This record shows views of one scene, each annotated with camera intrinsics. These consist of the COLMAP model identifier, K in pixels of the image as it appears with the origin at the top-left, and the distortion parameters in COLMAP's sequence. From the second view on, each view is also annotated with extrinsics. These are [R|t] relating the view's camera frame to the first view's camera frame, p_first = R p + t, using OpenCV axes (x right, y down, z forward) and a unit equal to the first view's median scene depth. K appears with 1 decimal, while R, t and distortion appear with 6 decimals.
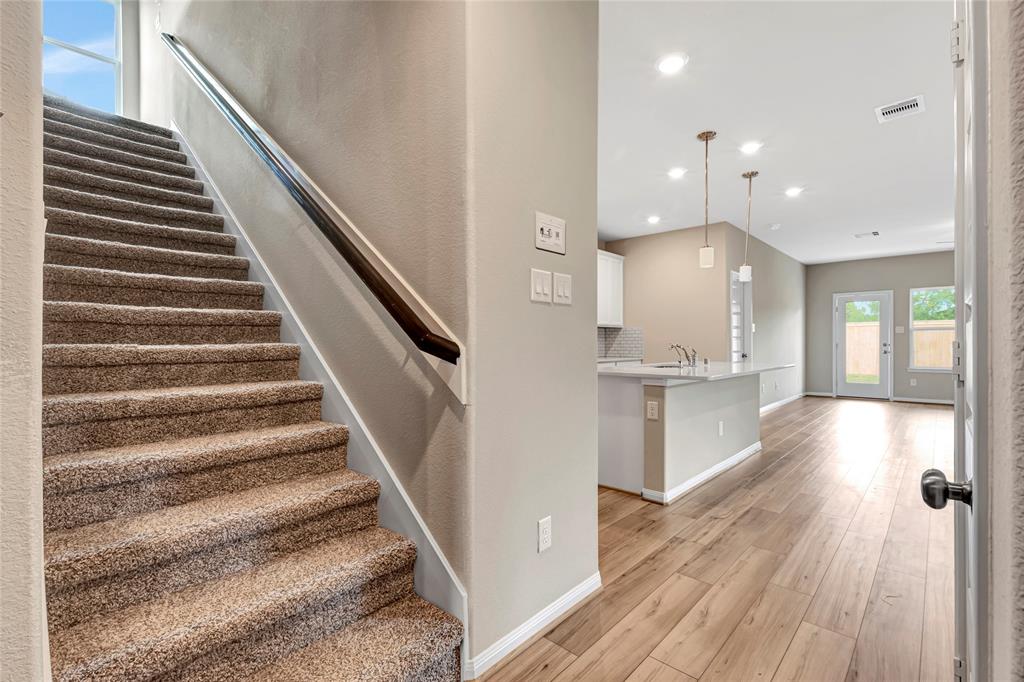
lens RADIAL K [[457.7, 0, 512.0], [0, 457.7, 341.0], [0, 0, 1]] dist [0.008679, -0.000158]
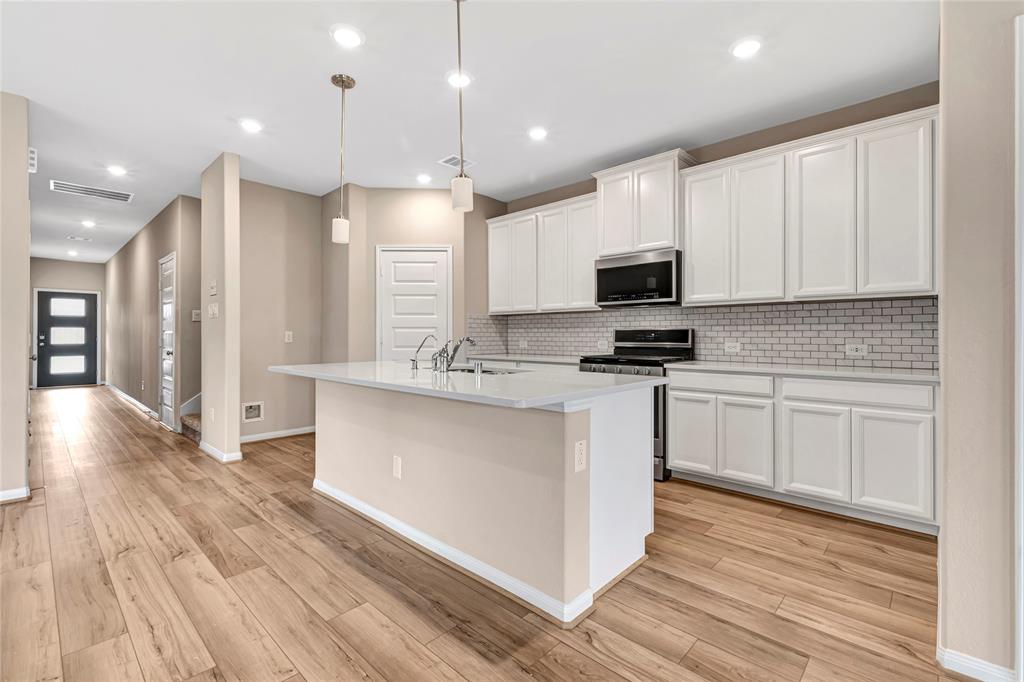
lens RADIAL K [[446.6, 0, 512.0], [0, 446.6, 341.0], [0, 0, 1]] dist [0.018487, -0.010821]
pose [[0.000380, 0.014315, -0.999897, 0.893834], [0.004019, 0.999889, 0.014316, 0.003093], [0.999992, -0.004024, 0.000322, 0.956017]]
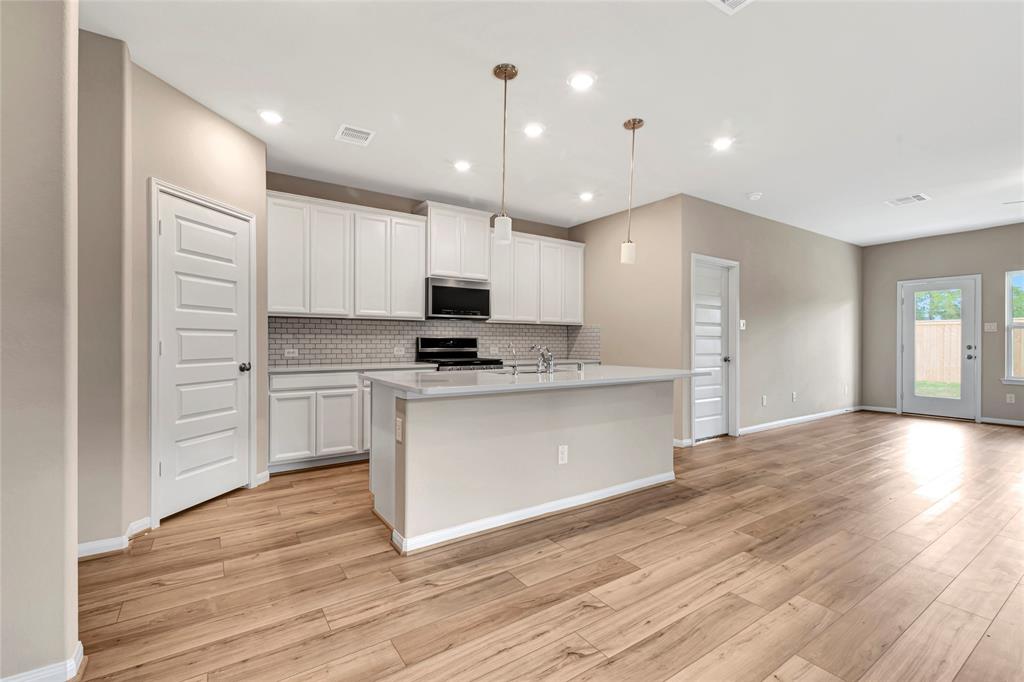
lens RADIAL K [[446.6, 0, 512.0], [0, 446.6, 341.0], [0, 0, 1]] dist [0.018487, -0.010821]
pose [[0.974418, 0.005356, -0.224681, 0.443376], [-0.004755, 0.999984, 0.003217, -0.001816], [0.224694, -0.002066, 0.974427, 0.203700]]
